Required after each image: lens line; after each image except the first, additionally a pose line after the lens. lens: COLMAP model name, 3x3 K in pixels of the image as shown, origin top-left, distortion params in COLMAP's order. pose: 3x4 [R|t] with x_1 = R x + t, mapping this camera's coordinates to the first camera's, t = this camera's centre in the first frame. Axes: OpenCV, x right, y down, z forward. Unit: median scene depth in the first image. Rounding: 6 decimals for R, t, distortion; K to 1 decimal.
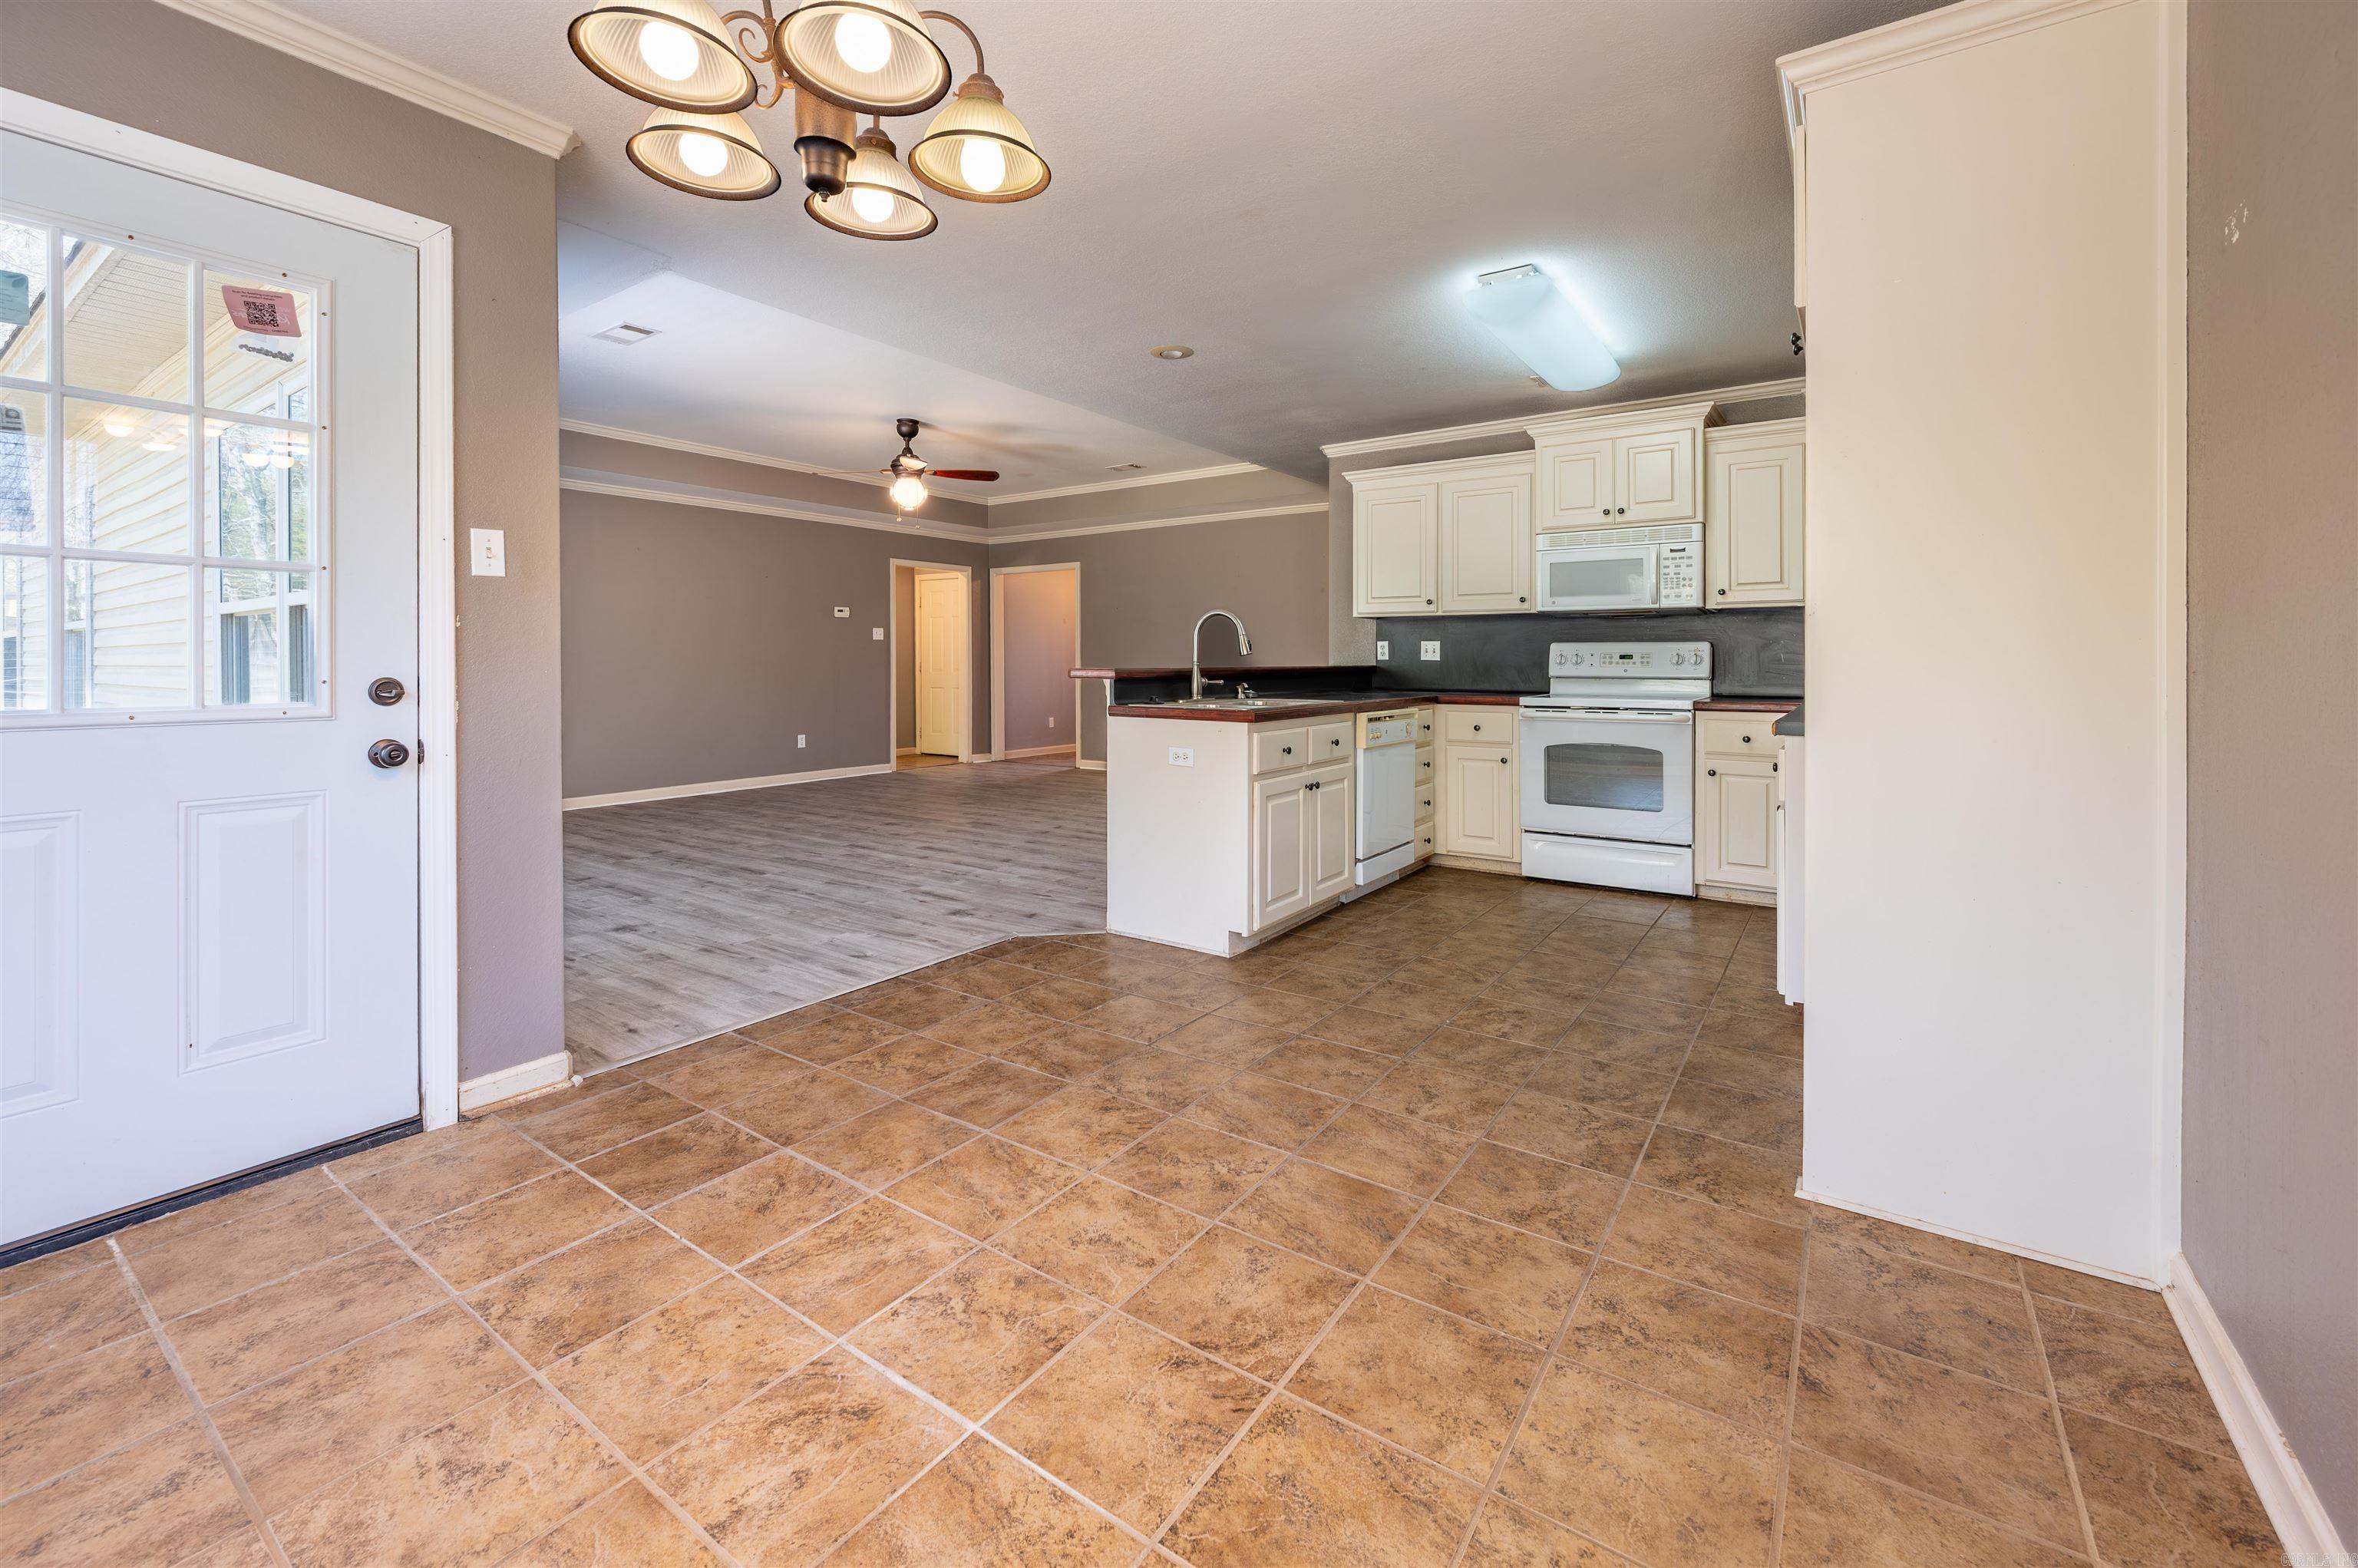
lens RADIAL K [[974.7, 0, 1172.7], [0, 974.7, 663.2], [0, 0, 1]] dist [0.000436, 0.000058]
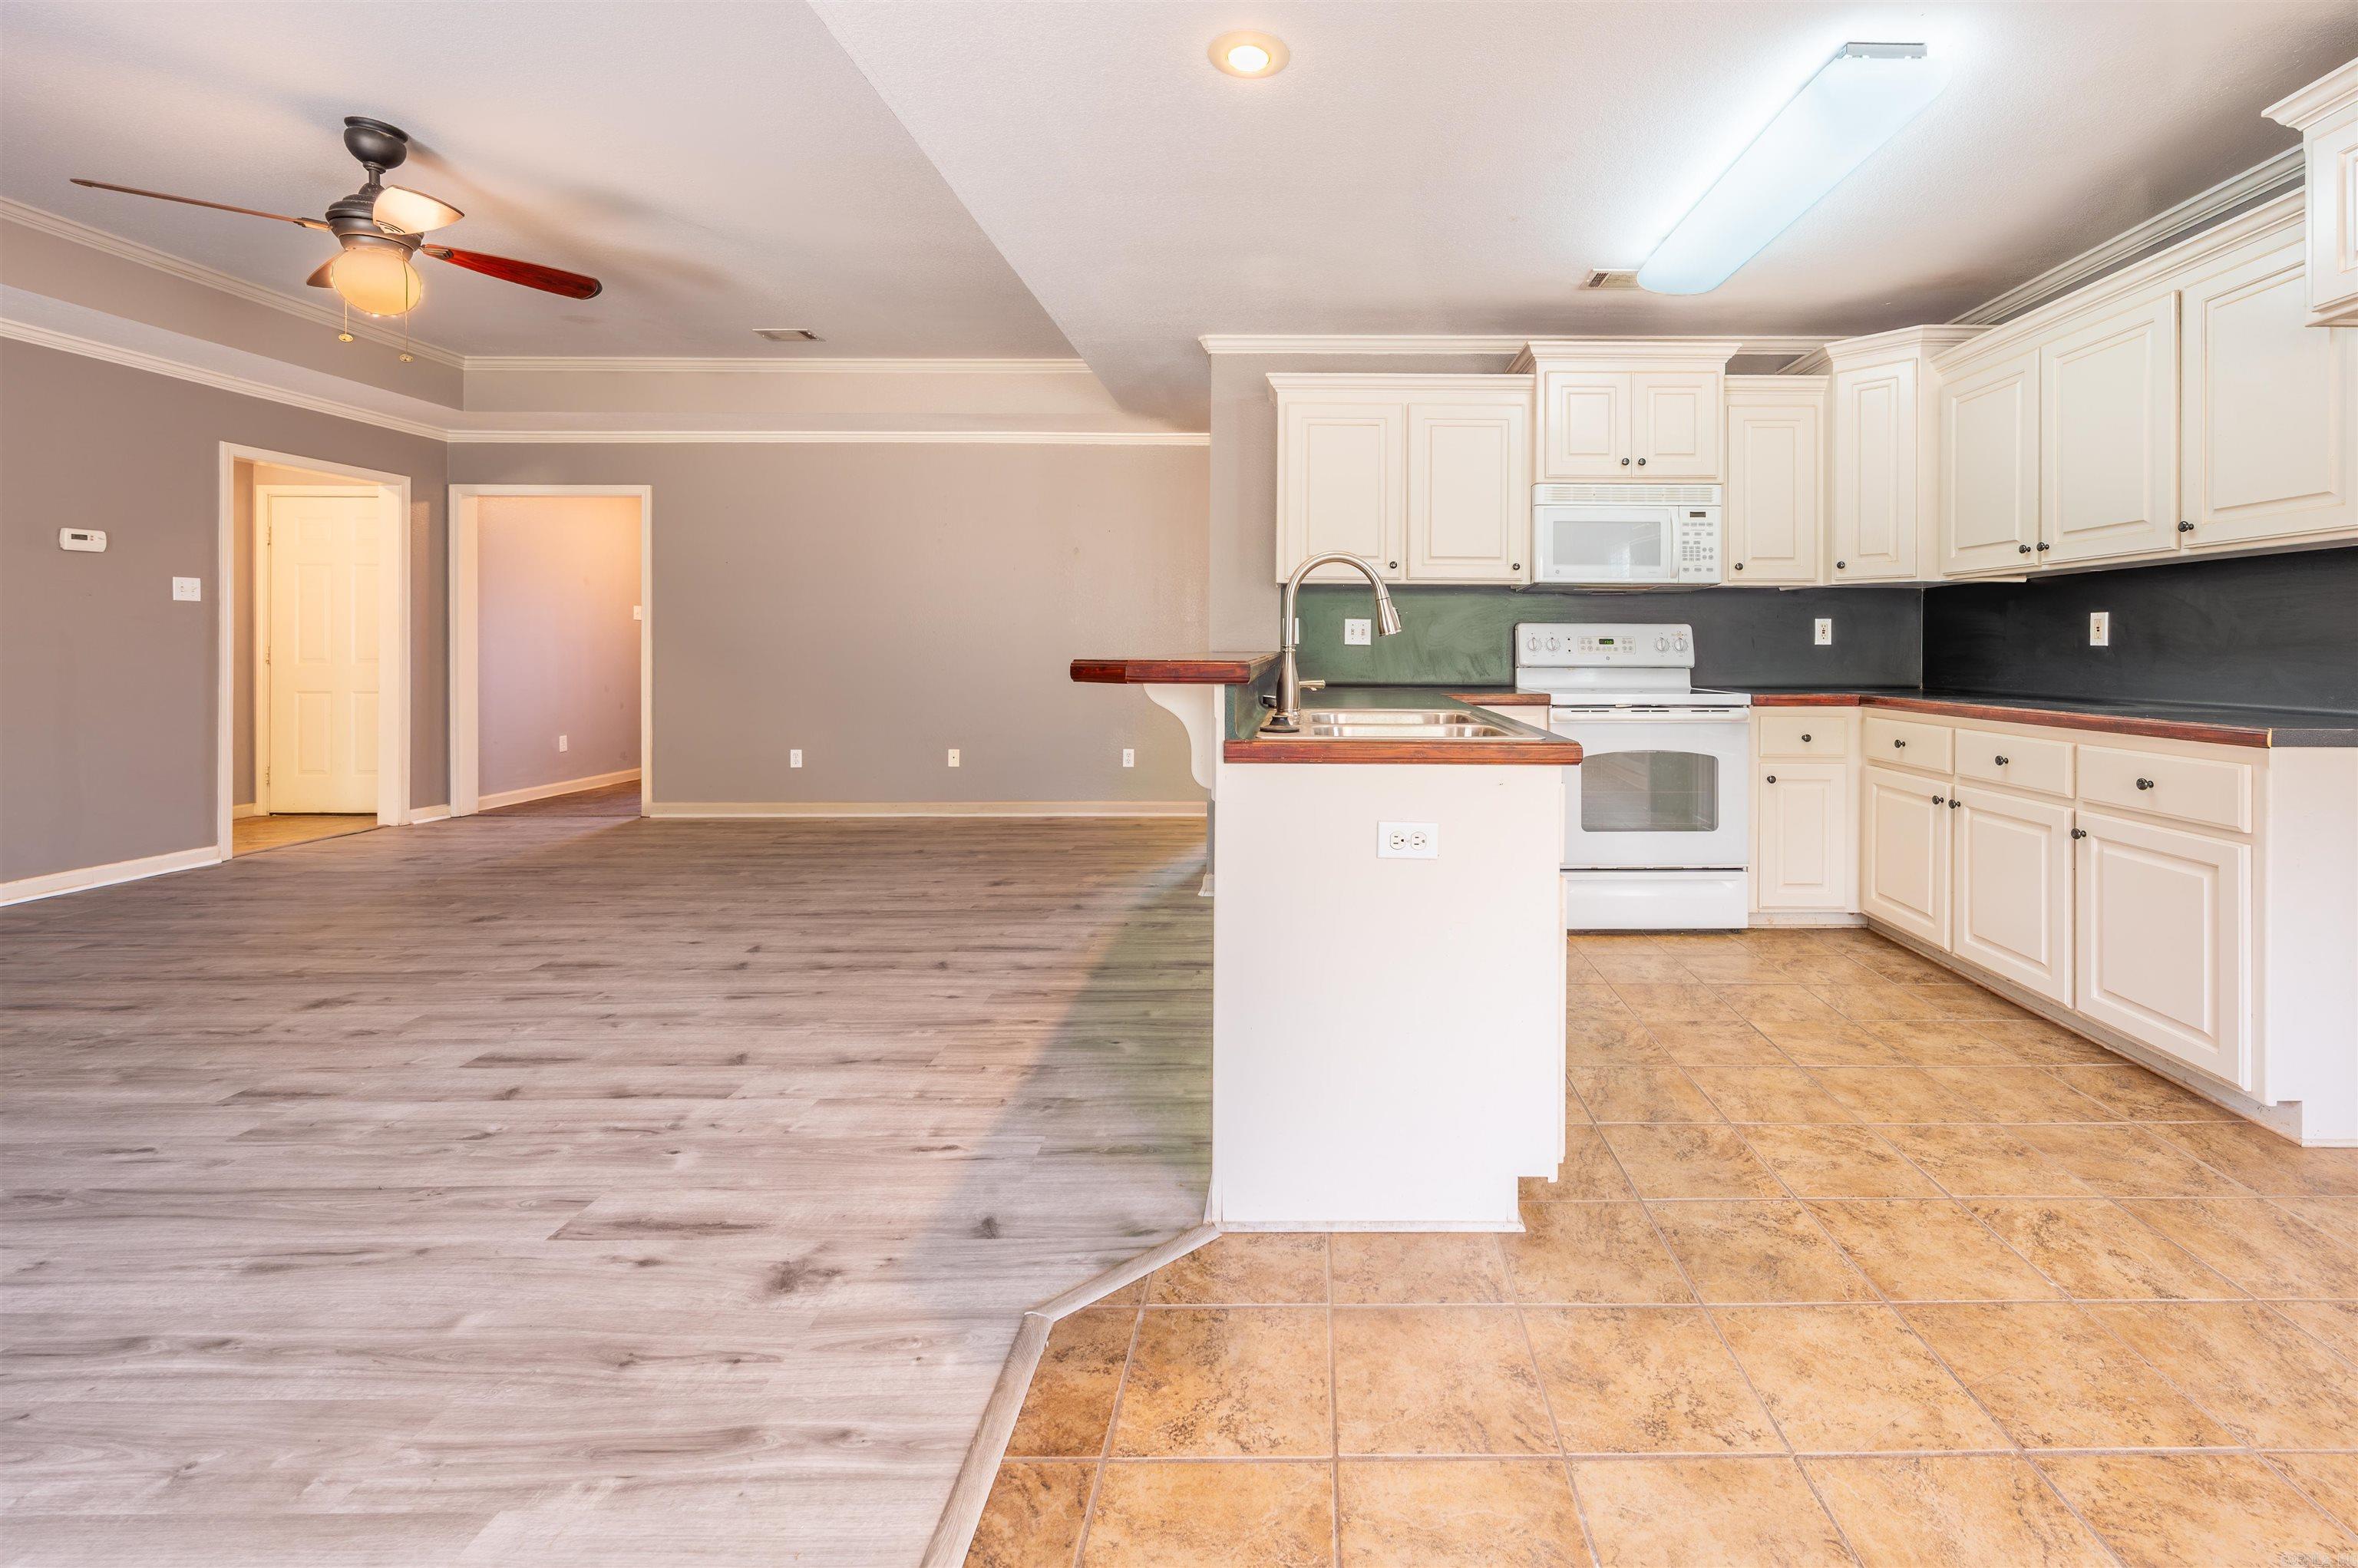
lens RADIAL K [[938.1, 0, 1179.7], [0, 938.1, 643.1], [0, 0, 1]] dist [-0.002544, -0.000279]
pose [[0.815383, 0.003907, 0.578909, -0.259634], [-0.001134, 0.999986, -0.005152, -0.000495], [-0.578921, 0.003544, 0.815376, 0.495821]]
